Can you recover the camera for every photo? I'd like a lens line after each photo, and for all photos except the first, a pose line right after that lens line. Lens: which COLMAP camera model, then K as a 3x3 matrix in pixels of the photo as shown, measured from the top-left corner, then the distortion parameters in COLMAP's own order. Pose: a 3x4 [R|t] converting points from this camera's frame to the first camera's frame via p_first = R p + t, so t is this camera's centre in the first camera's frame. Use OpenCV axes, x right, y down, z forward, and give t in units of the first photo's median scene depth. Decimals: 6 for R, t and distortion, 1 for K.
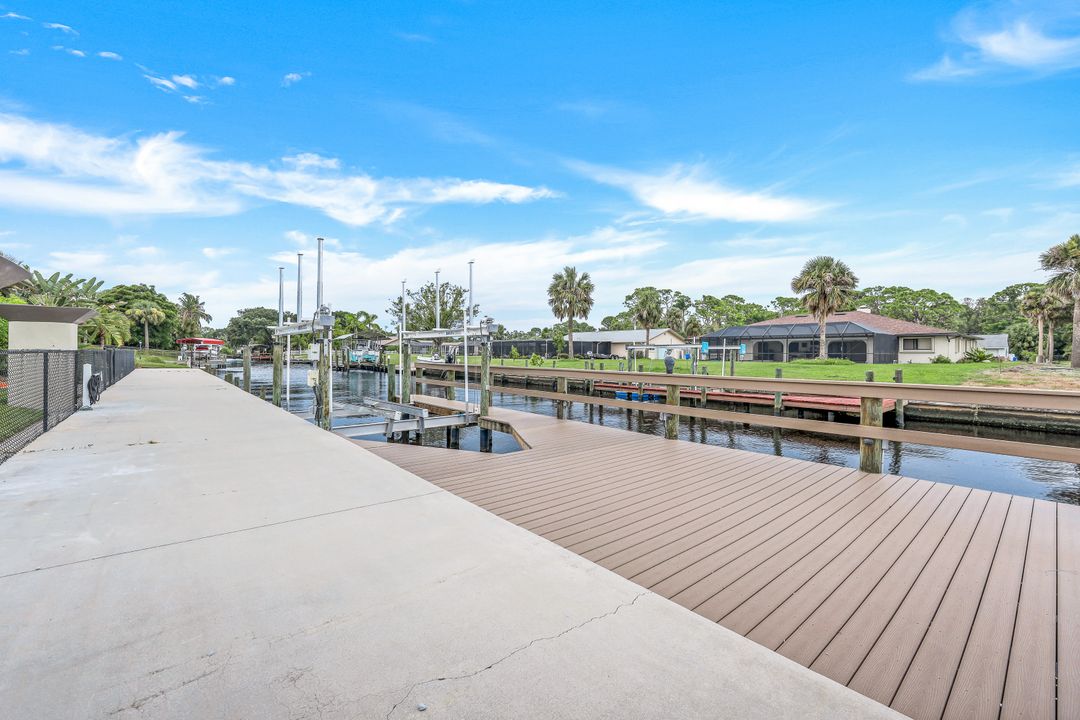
lens RADIAL K [[427.5, 0, 503.9], [0, 427.5, 351.3], [0, 0, 1]] dist [0.000464, 0.000157]
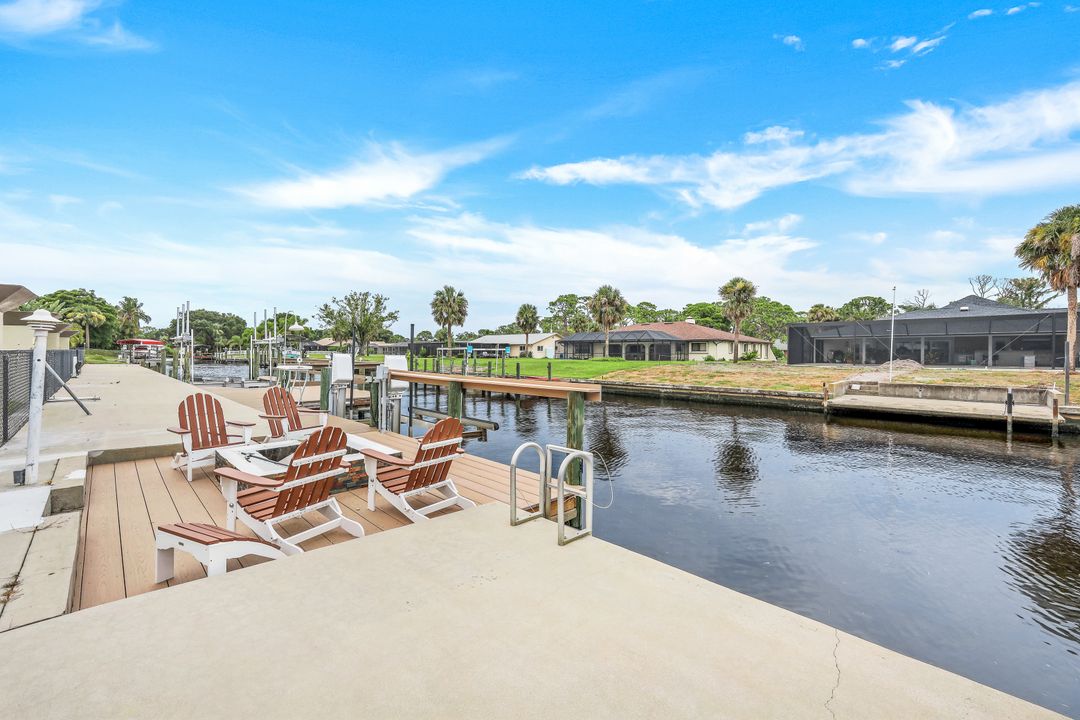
lens RADIAL K [[466.2, 0, 533.7], [0, 466.2, 354.1], [0, 0, 1]] dist [0.002299, 0.000027]
pose [[0.996921, 0.002270, 0.078374, 0.213055], [-0.002541, 0.999991, 0.003363, 0.001176], [-0.078366, -0.003552, 0.996918, -0.285262]]
